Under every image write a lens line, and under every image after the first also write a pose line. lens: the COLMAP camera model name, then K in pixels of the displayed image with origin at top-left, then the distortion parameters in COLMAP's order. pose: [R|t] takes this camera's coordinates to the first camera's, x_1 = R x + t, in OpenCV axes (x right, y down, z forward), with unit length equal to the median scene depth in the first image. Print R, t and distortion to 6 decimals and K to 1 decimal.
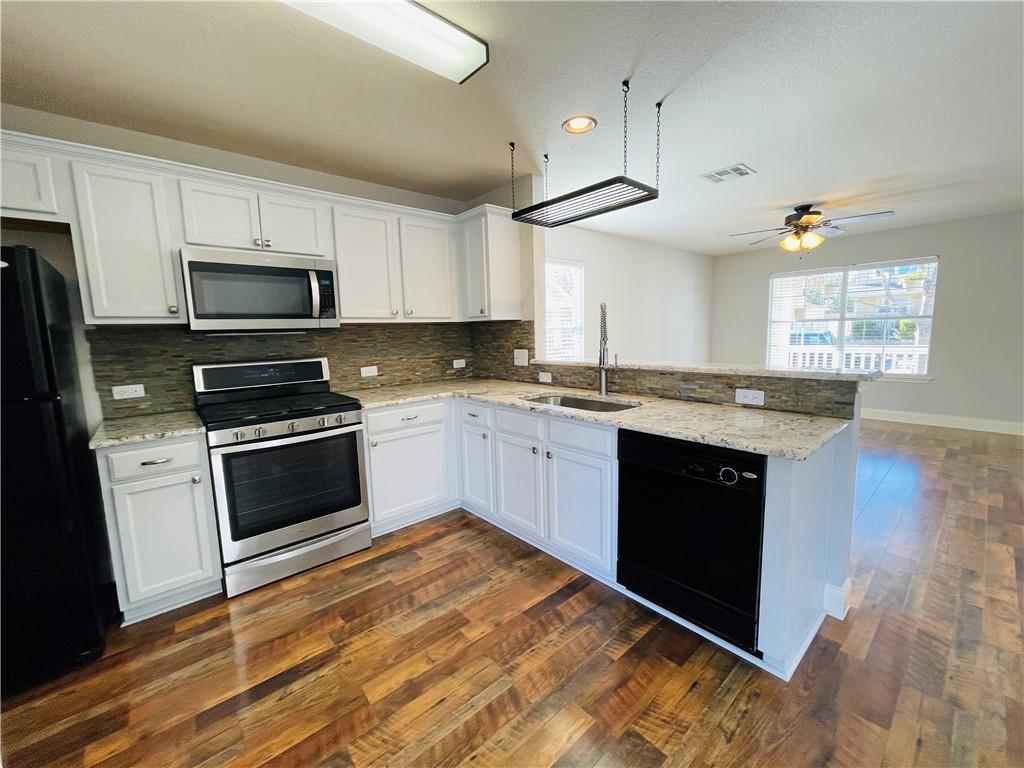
lens RADIAL K [[412.8, 0, 507.4], [0, 412.8, 383.5], [0, 0, 1]] dist [-0.003824, 0.002110]
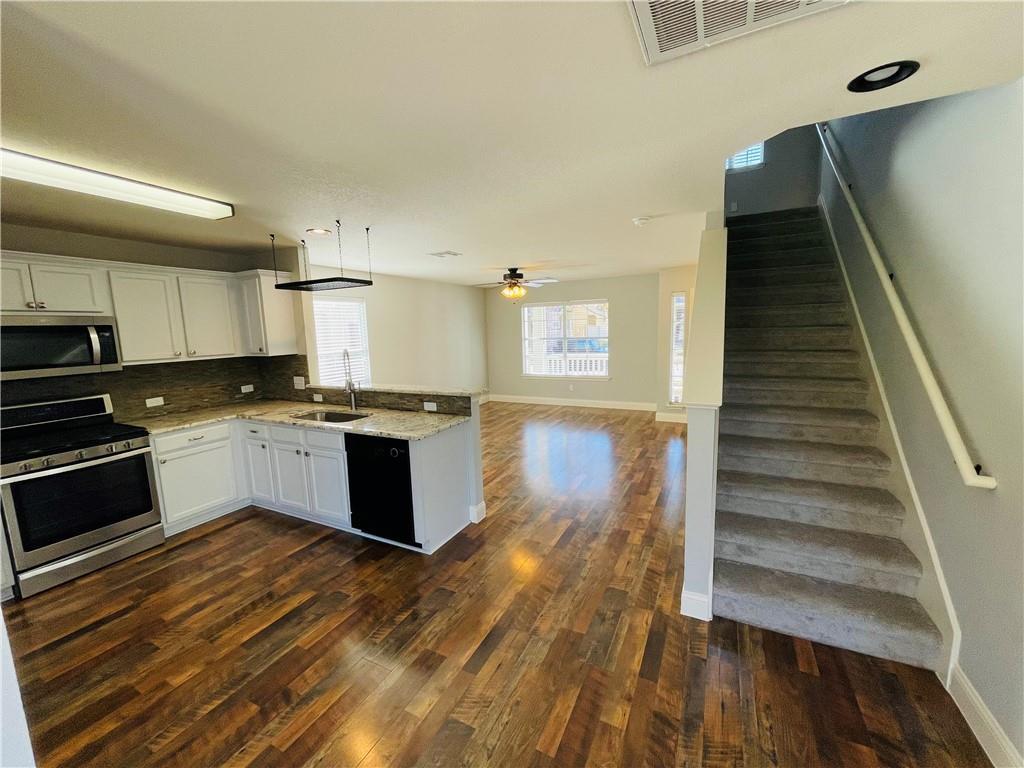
lens RADIAL K [[412.8, 0, 506.8], [0, 412.8, 383.3], [0, 0, 1]] dist [-0.003824, 0.002110]
pose [[0.926815, -0.051025, 0.372034, 0.221154], [0.052120, 0.998615, 0.007120, -0.053280], [-0.371883, 0.012791, 0.928192, -0.636541]]
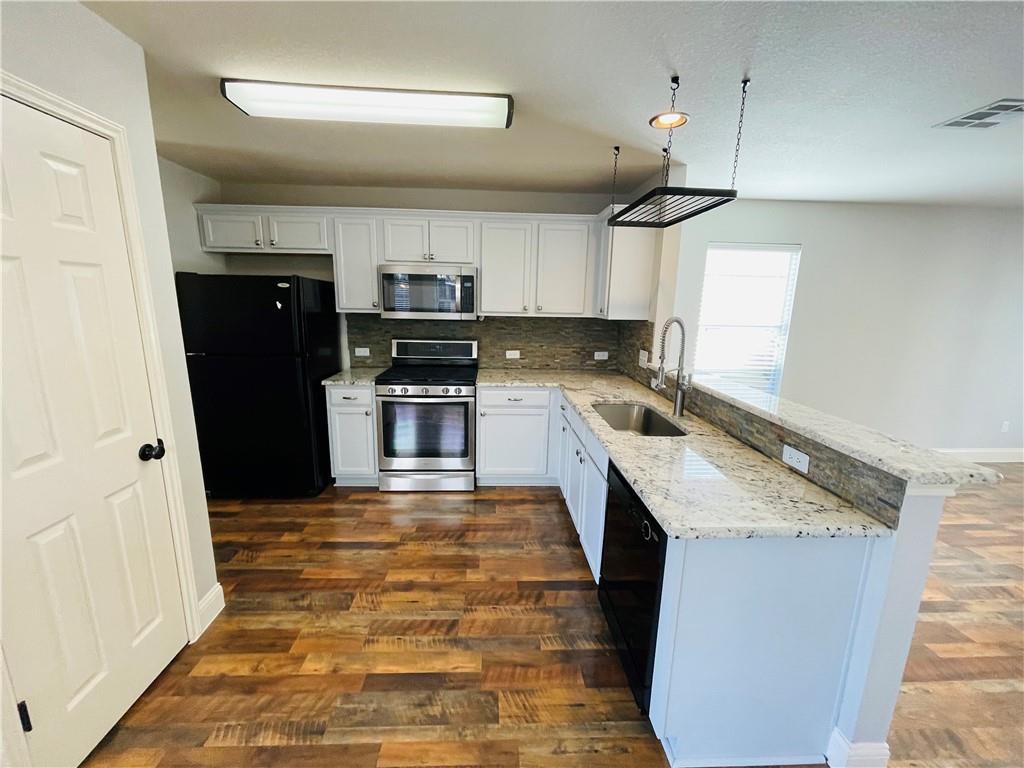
lens RADIAL K [[412.8, 0, 508.2], [0, 412.8, 383.2], [0, 0, 1]] dist [-0.003824, 0.002110]
pose [[0.784183, 0.166700, -0.597720, 0.536426], [-0.119043, 0.985763, 0.118743, -0.121256], [0.609004, -0.021962, 0.792863, 0.049228]]
